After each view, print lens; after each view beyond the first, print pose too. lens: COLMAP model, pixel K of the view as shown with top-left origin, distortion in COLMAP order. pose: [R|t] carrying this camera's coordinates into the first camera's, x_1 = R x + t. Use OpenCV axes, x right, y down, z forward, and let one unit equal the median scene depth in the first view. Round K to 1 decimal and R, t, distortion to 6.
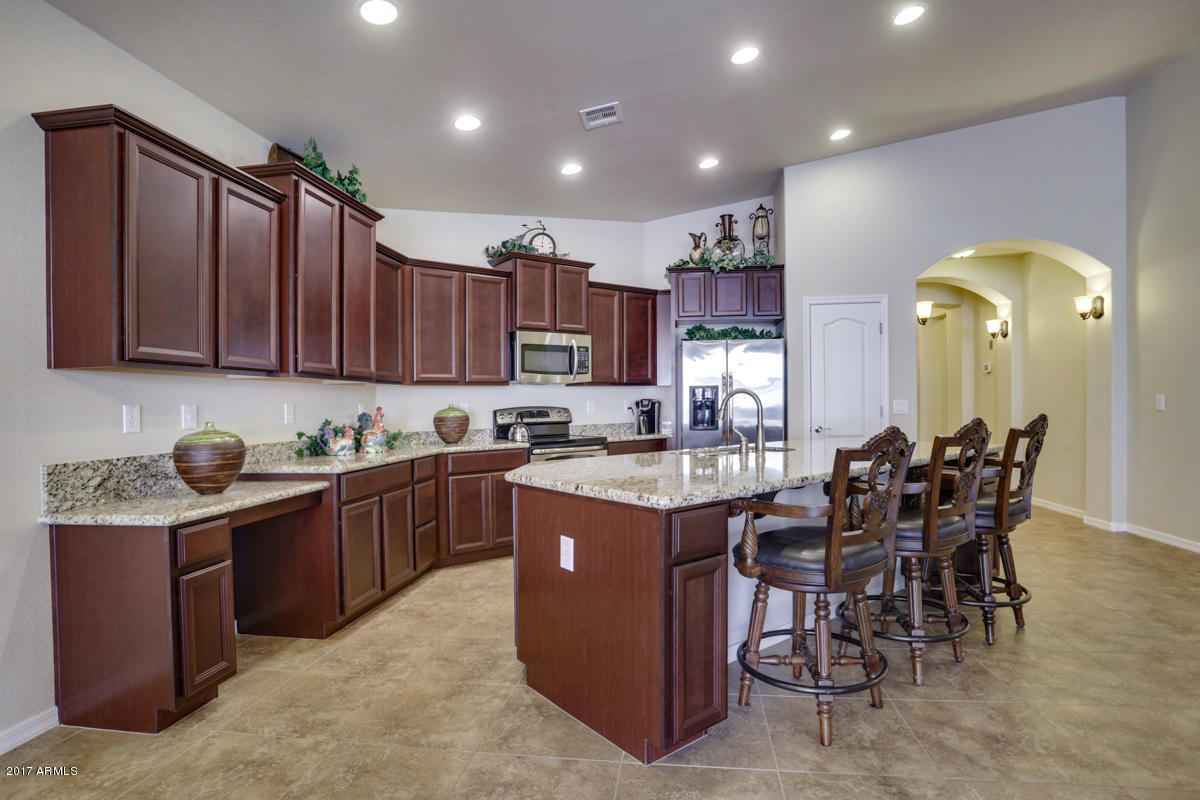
lens RADIAL K [[612.0, 0, 599.1], [0, 612.0, 406.5], [0, 0, 1]] dist [-0.030220, 0.019914]
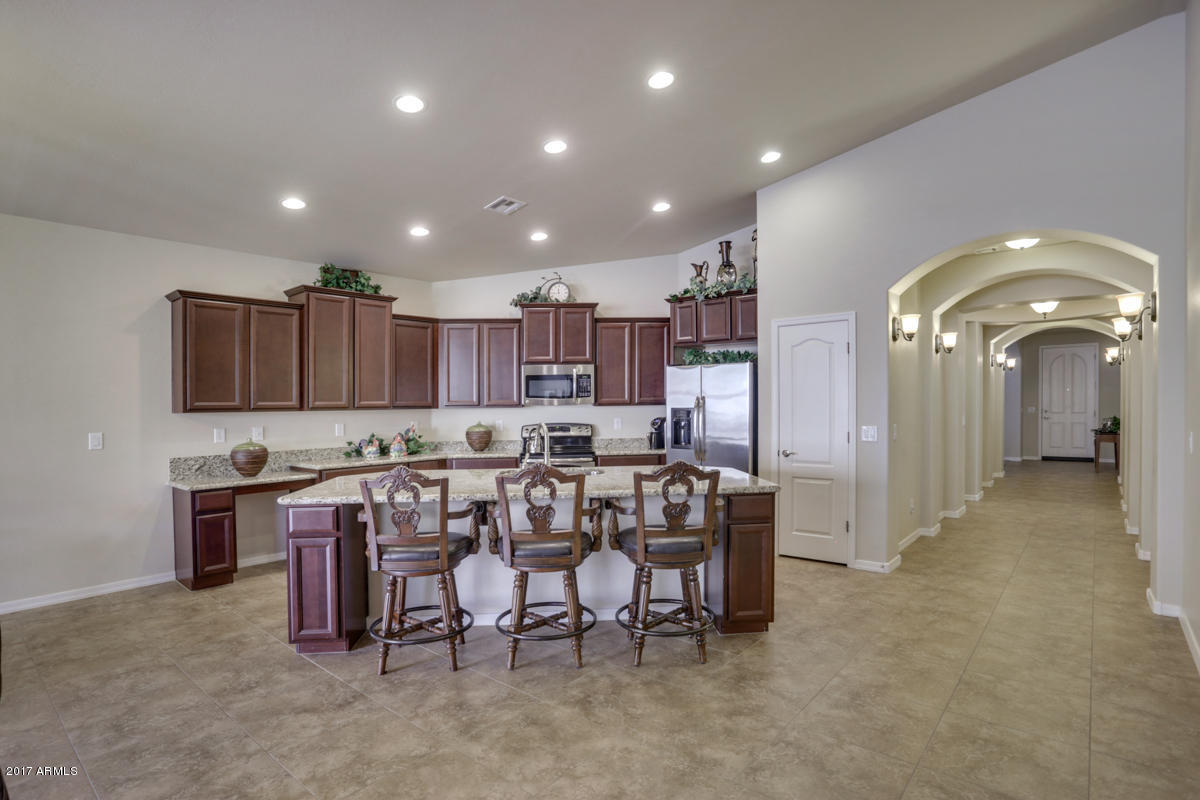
lens RADIAL K [[612.0, 0, 603.5], [0, 612.0, 401.6], [0, 0, 1]] dist [-0.030220, 0.019914]
pose [[0.840295, 0.004393, -0.542112, 0.649234], [-0.002895, 0.999989, 0.003616, -0.048792], [0.542122, -0.001469, 0.840298, 0.015091]]
